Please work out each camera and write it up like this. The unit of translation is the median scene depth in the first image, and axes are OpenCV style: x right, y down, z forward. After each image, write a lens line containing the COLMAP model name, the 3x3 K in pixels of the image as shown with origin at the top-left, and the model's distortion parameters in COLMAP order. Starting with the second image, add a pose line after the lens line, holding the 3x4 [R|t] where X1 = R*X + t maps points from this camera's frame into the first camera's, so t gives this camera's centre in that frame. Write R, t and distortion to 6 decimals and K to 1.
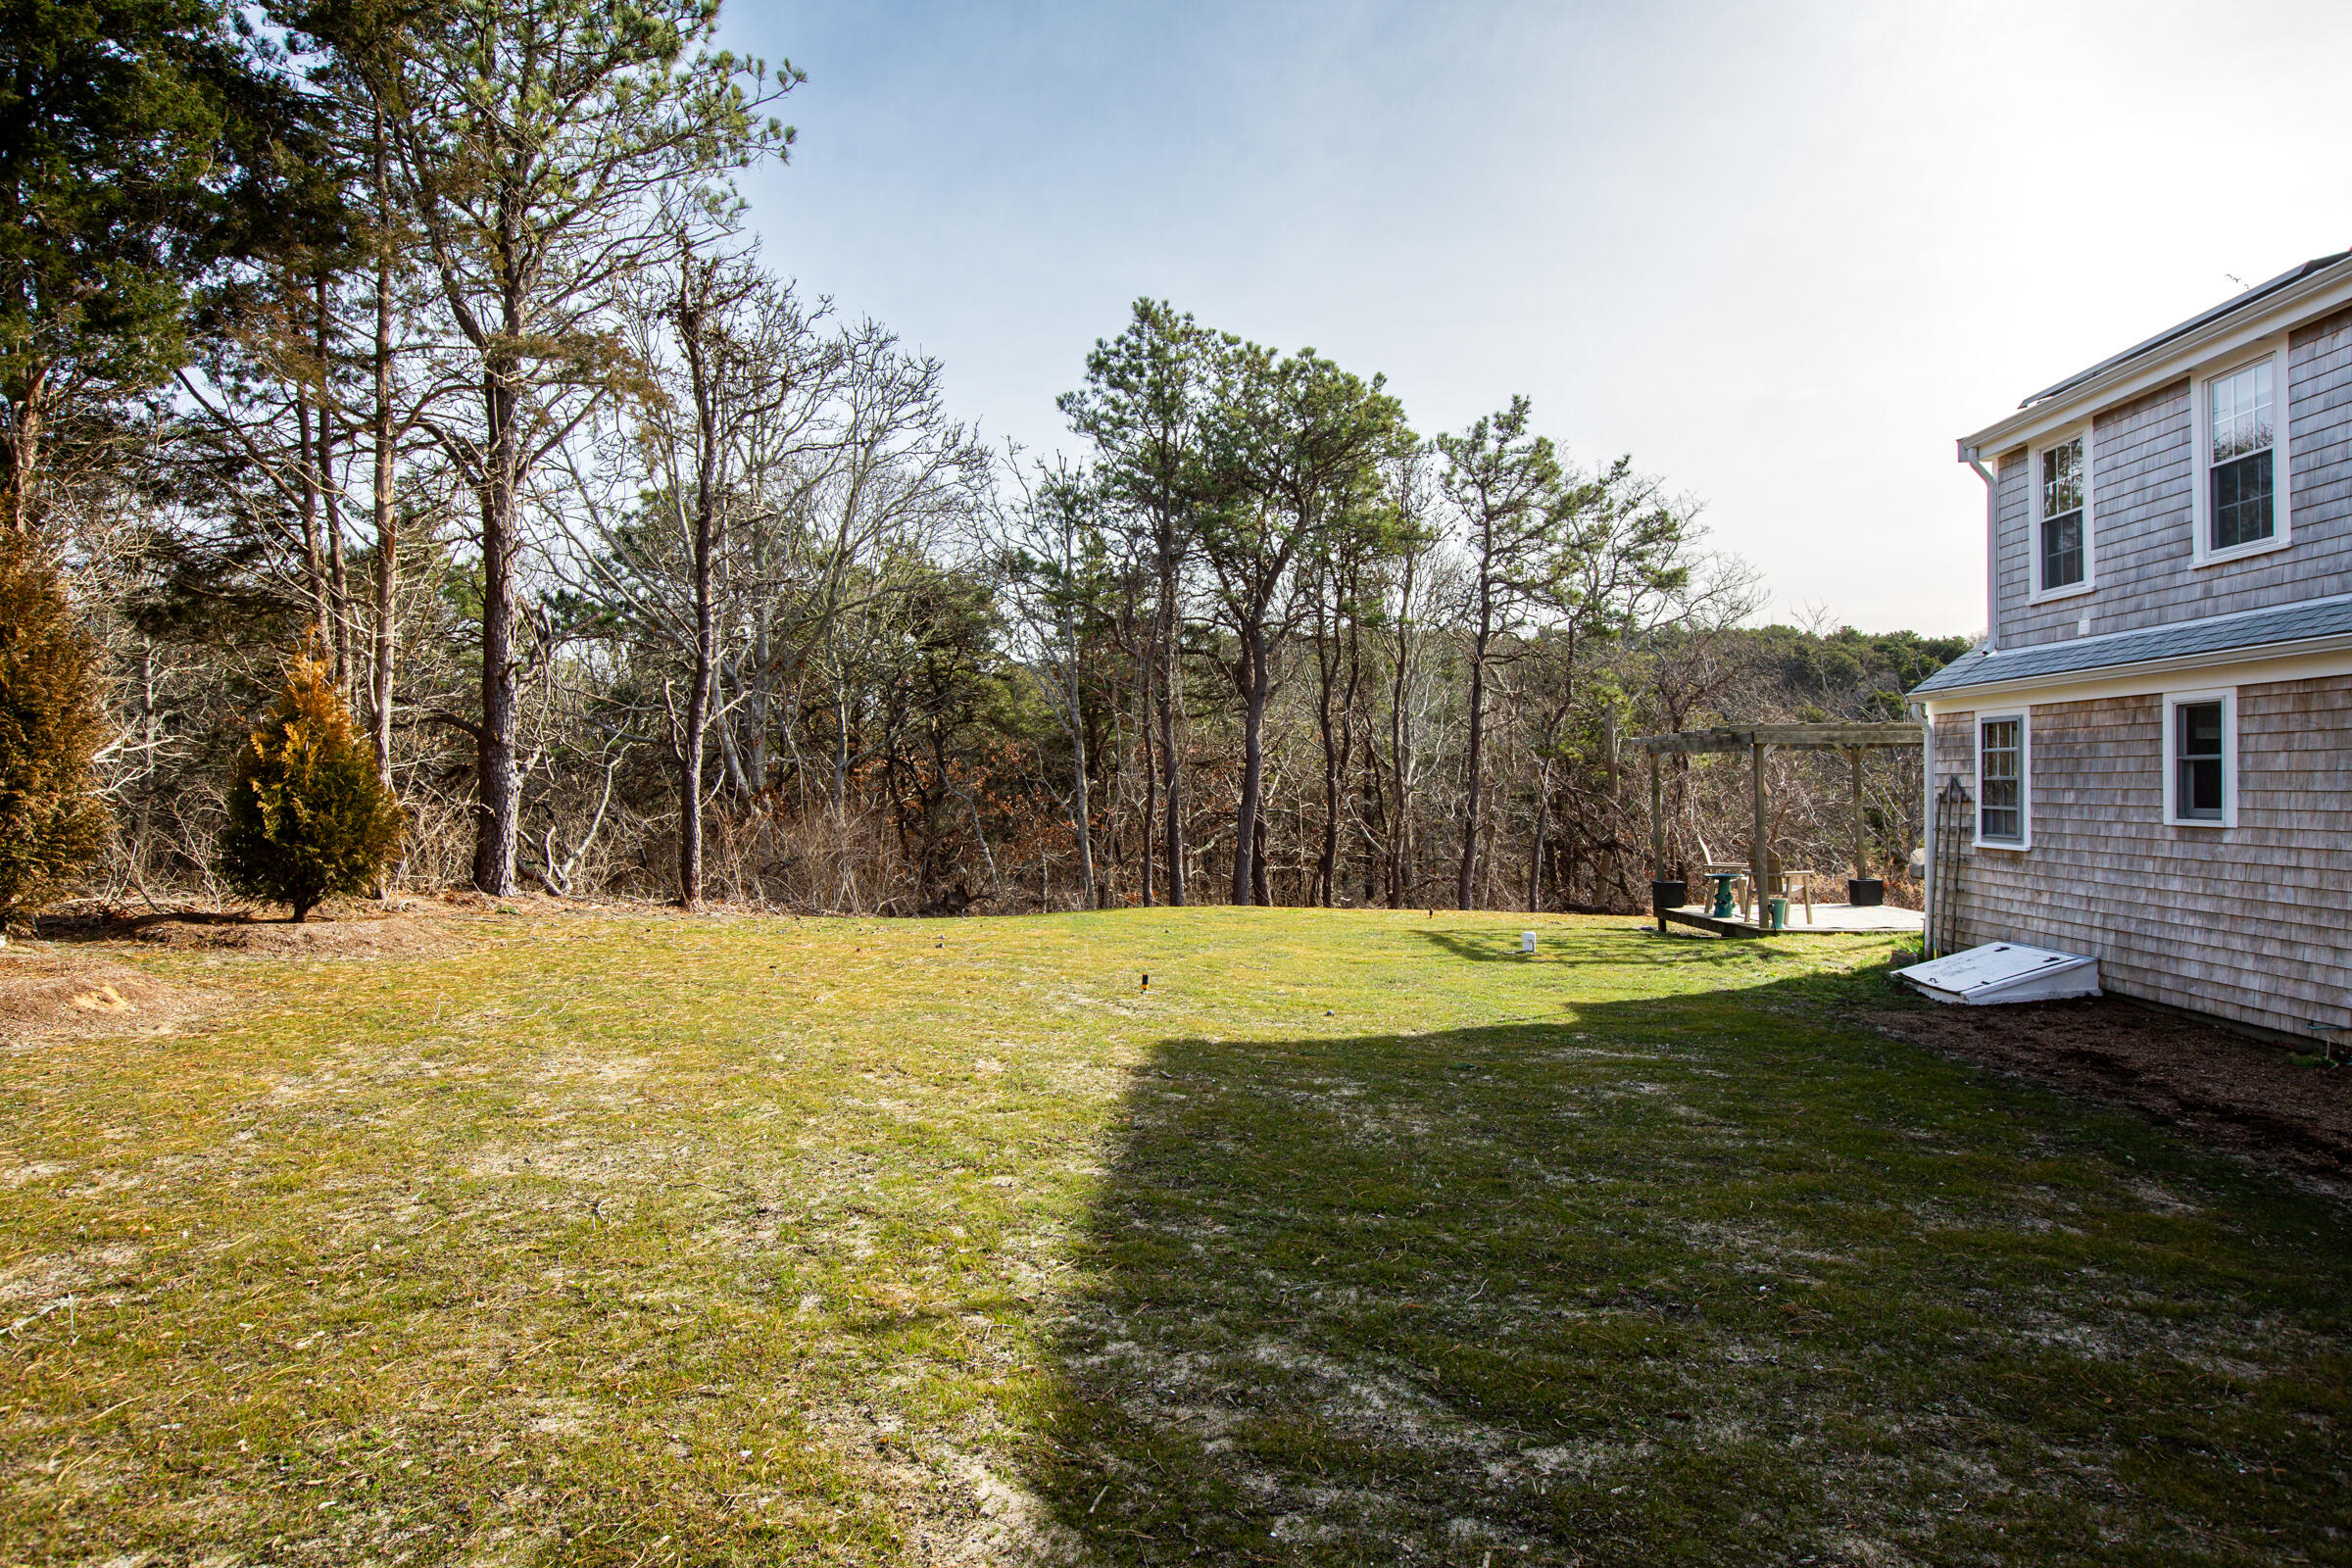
lens RADIAL K [[1377.8, 0, 1176.0], [0, 1377.8, 784.0], [0, 0, 1]] dist [0.001395, 0.000243]
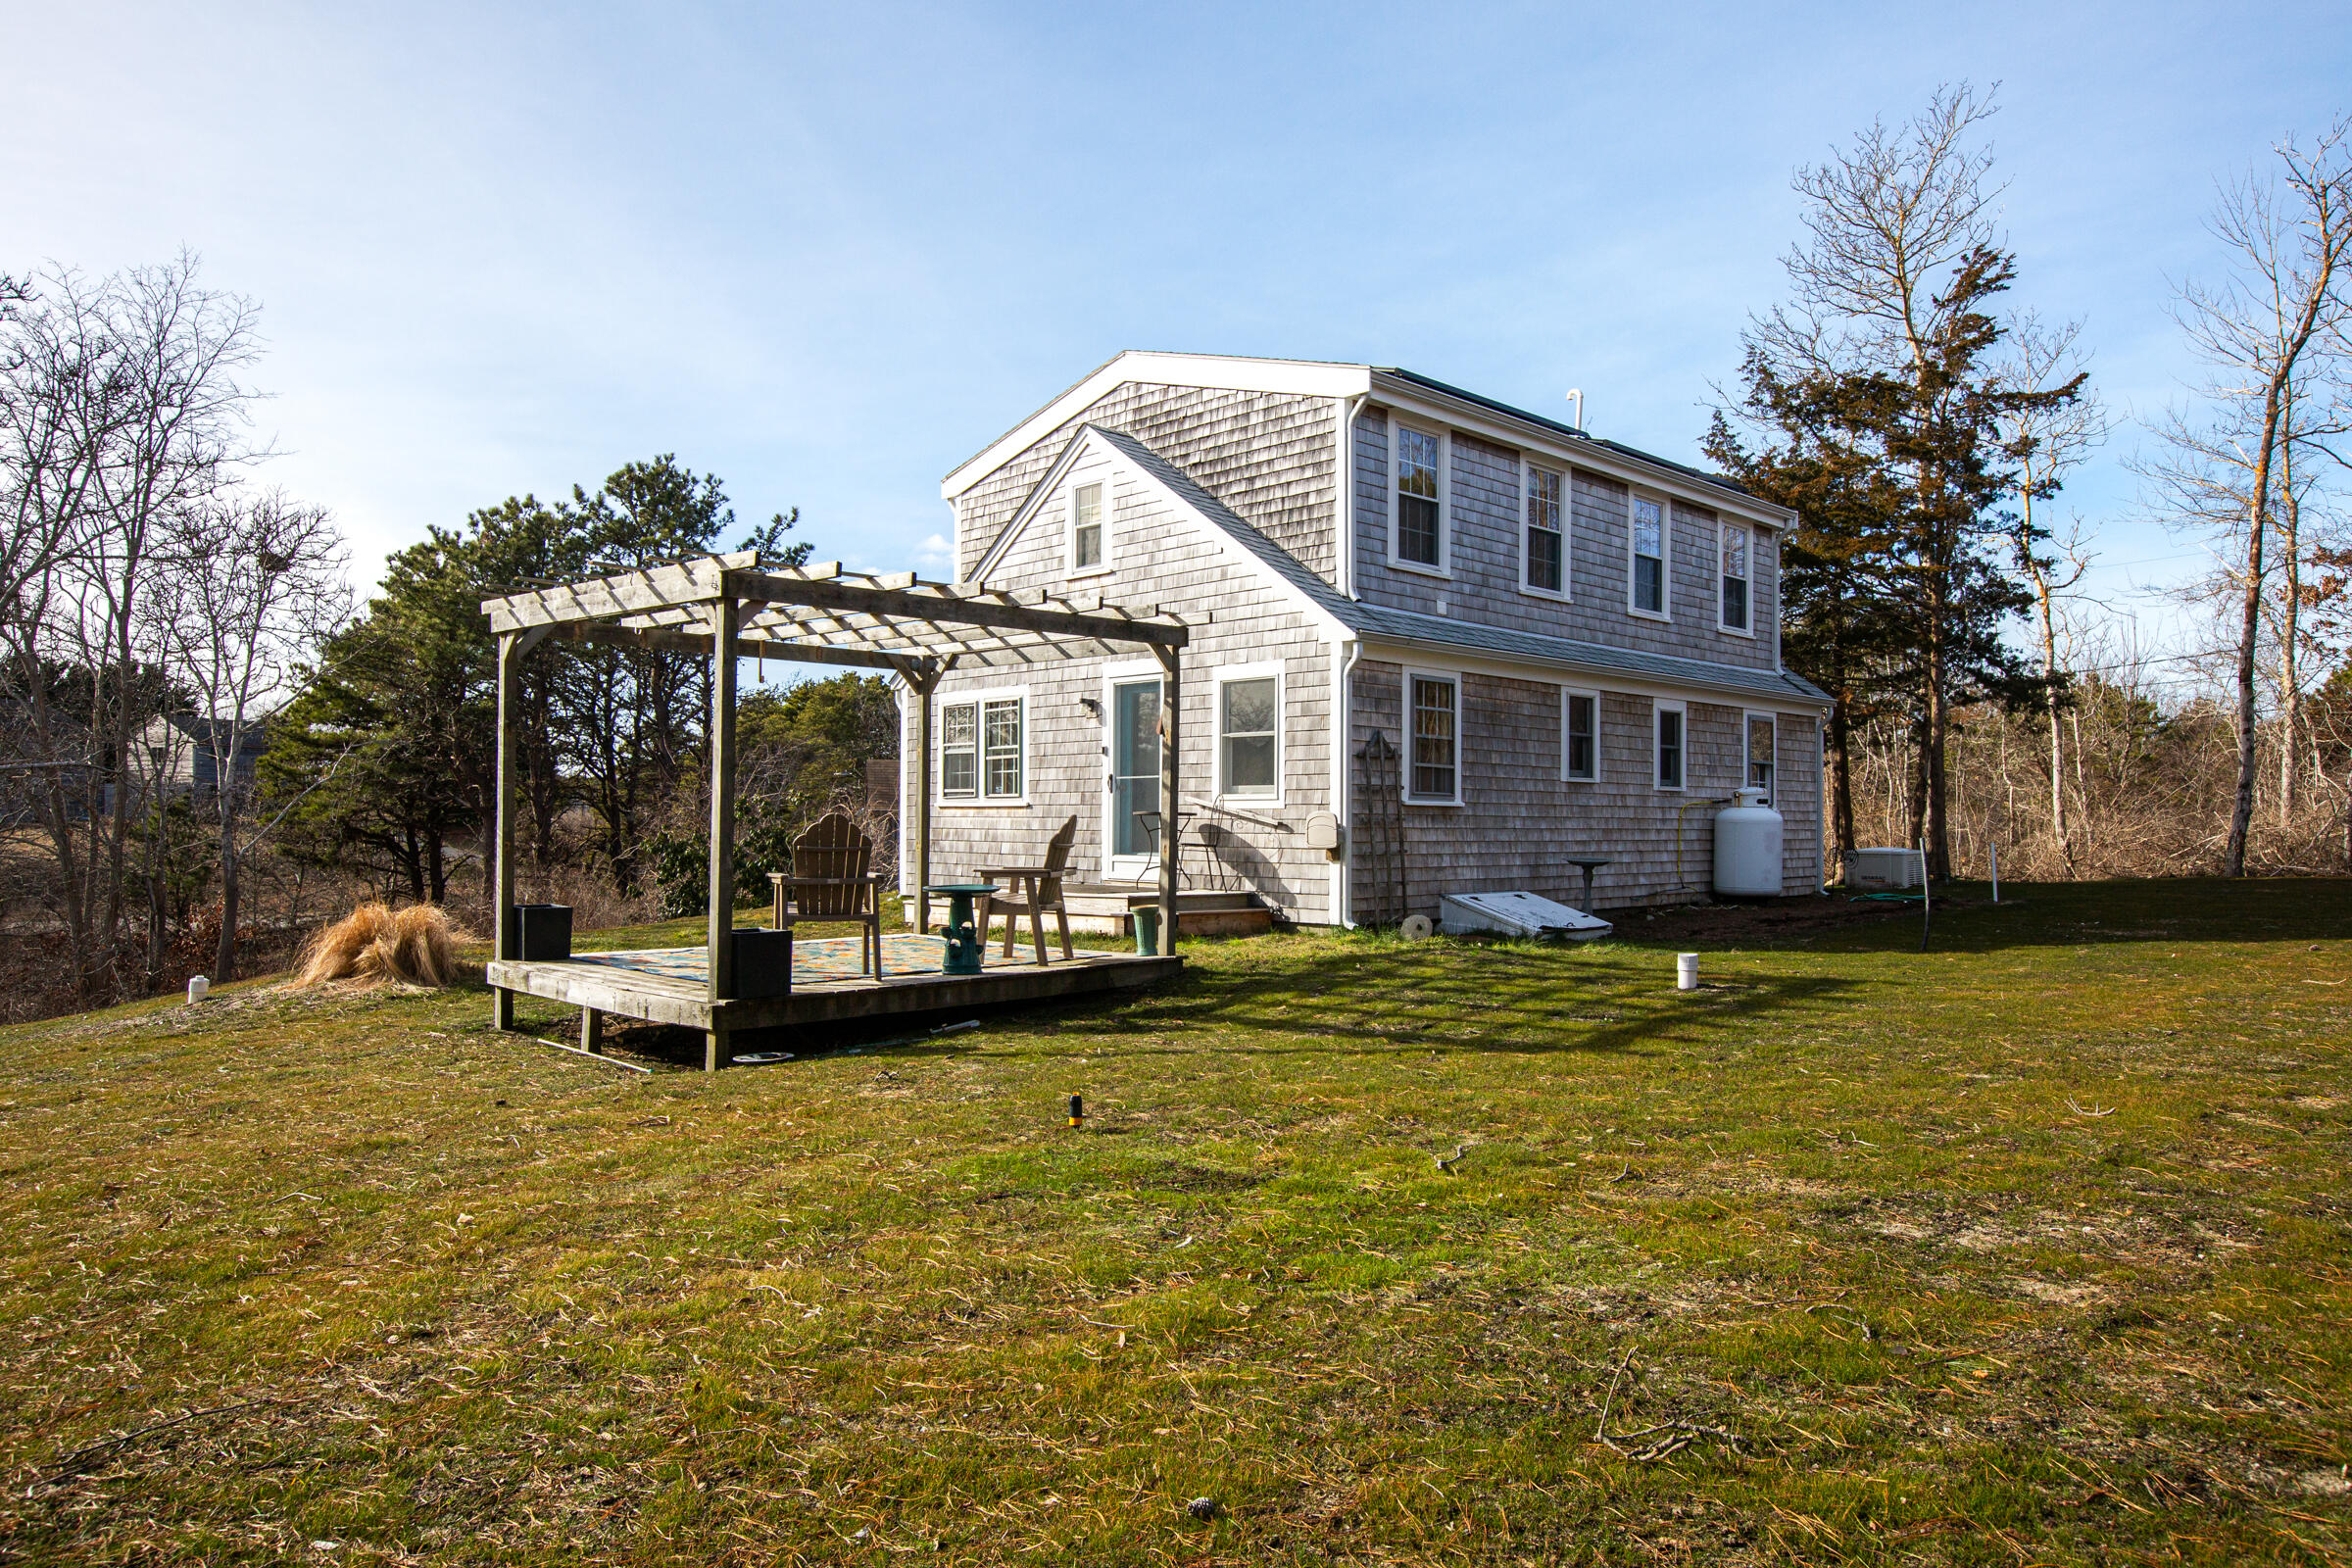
lens RADIAL K [[1559.5, 0, 1176.0], [0, 1559.5, 784.0], [0, 0, 1]] dist [-0.001103, -0.000080]
pose [[-0.730765, 0.008618, 0.682575, -0.061865], [-0.010759, 0.999651, -0.024140, 0.073143], [-0.682544, -0.024985, -0.730417, 2.375885]]
